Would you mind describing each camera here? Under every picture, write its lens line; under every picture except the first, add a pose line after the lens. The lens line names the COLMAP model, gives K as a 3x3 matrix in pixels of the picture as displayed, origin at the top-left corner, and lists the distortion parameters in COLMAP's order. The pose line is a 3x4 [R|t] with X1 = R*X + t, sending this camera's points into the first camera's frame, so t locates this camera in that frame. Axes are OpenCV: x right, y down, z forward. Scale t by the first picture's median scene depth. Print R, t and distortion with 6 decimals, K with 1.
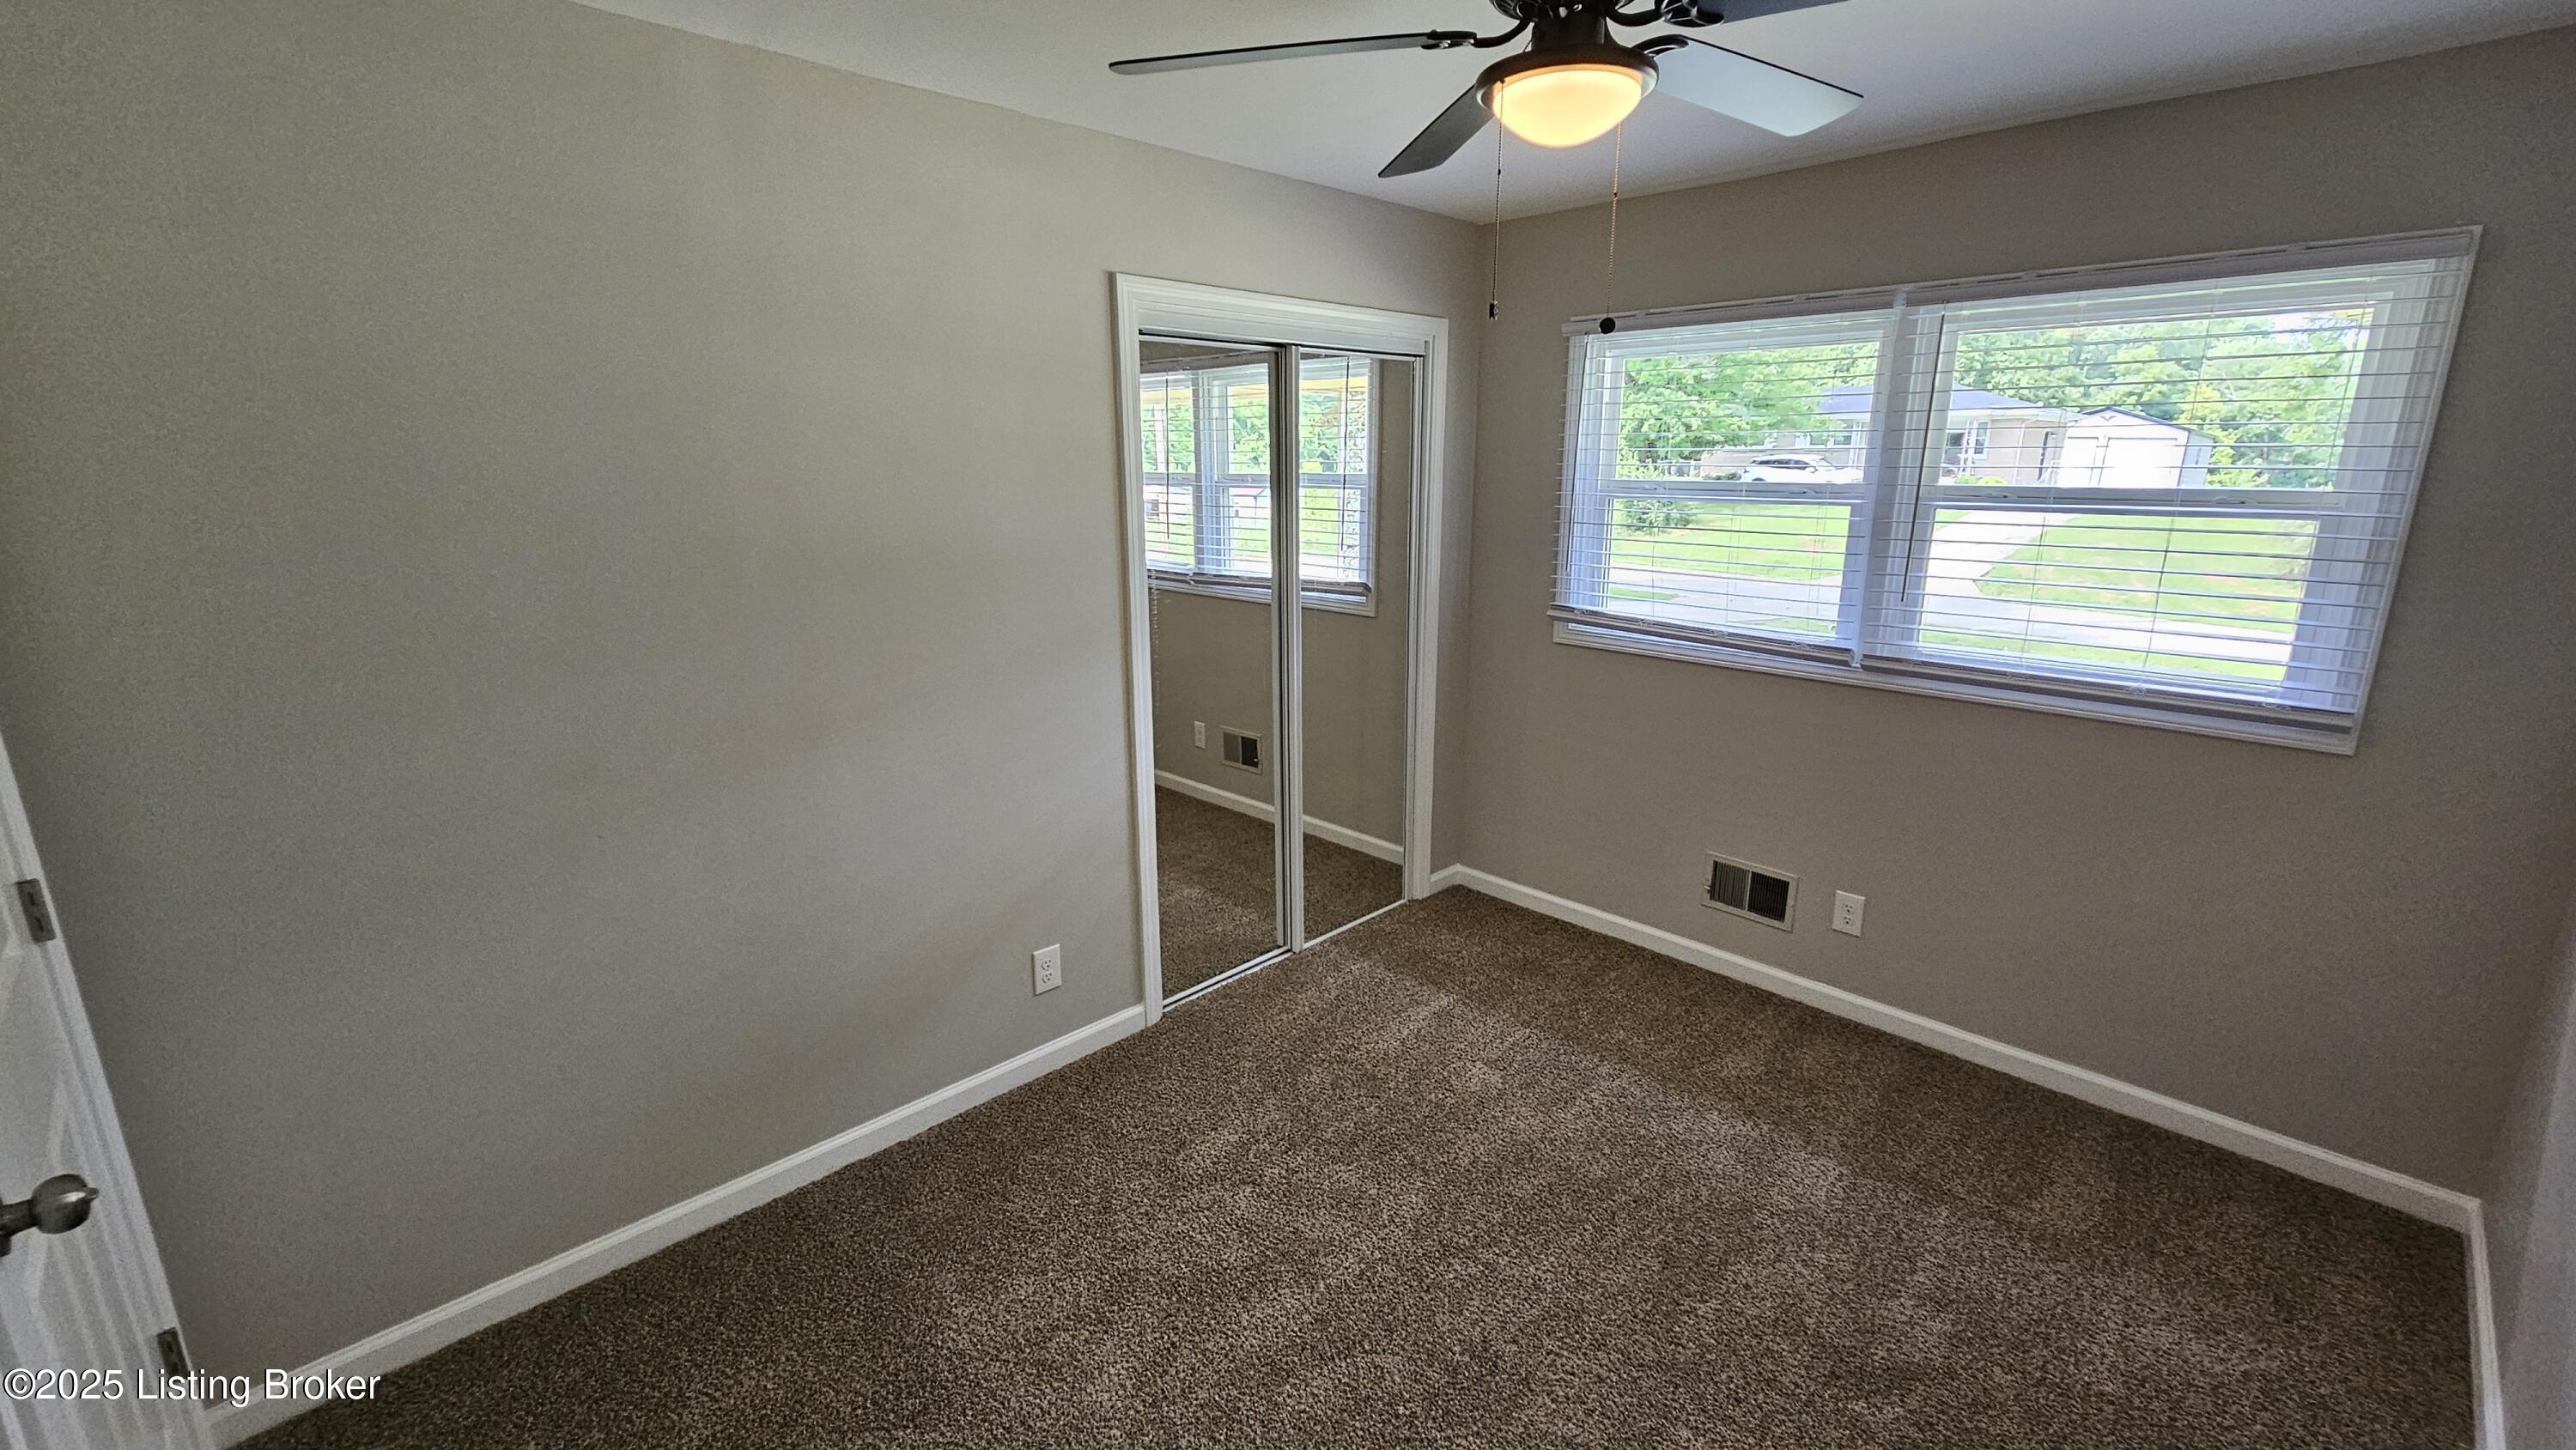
lens RADIAL K [[1056.3, 0, 1342.9], [0, 1056.3, 703.1], [0, 0, 1]] dist [0.004438, 0.000081]
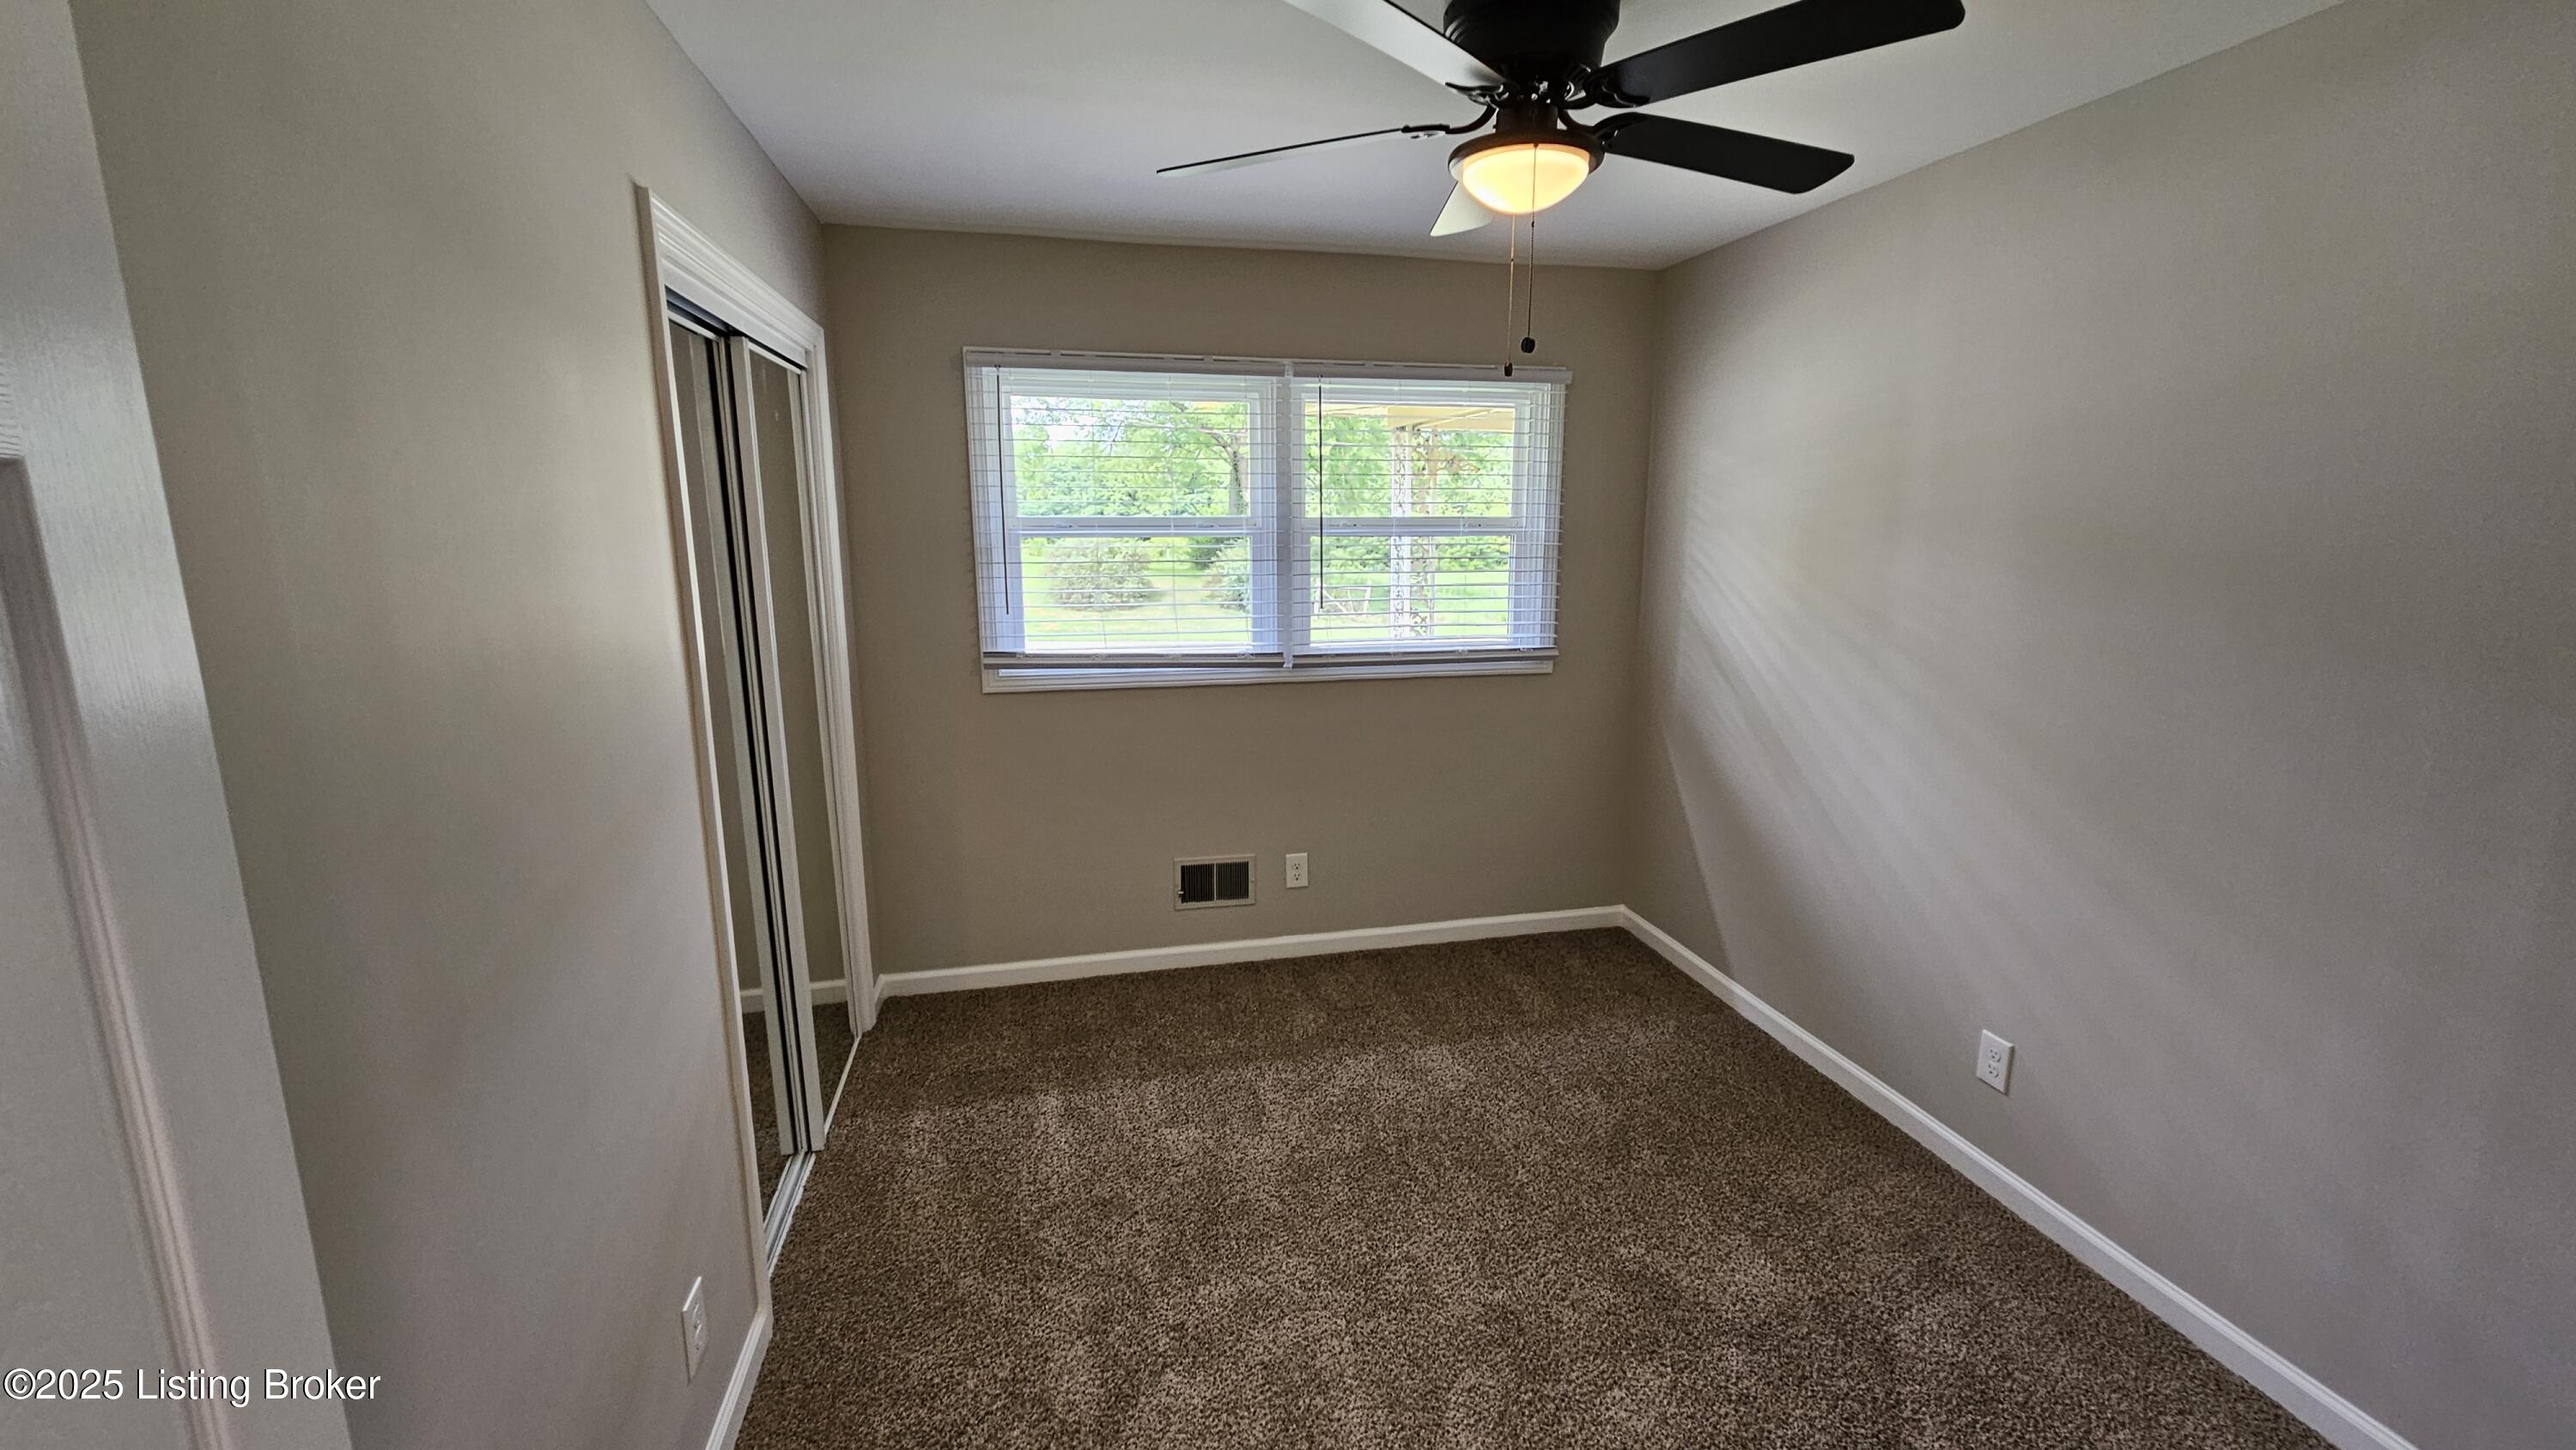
lens RADIAL K [[1056.3, 0, 1251.9], [0, 1056.3, 705.8], [0, 0, 1]] dist [0.004438, 0.000081]
pose [[0.543907, -0.153233, 0.825037, -0.549285], [0.191332, 0.979934, 0.055866, -0.066448], [-0.817042, 0.127470, 0.562311, 0.361276]]
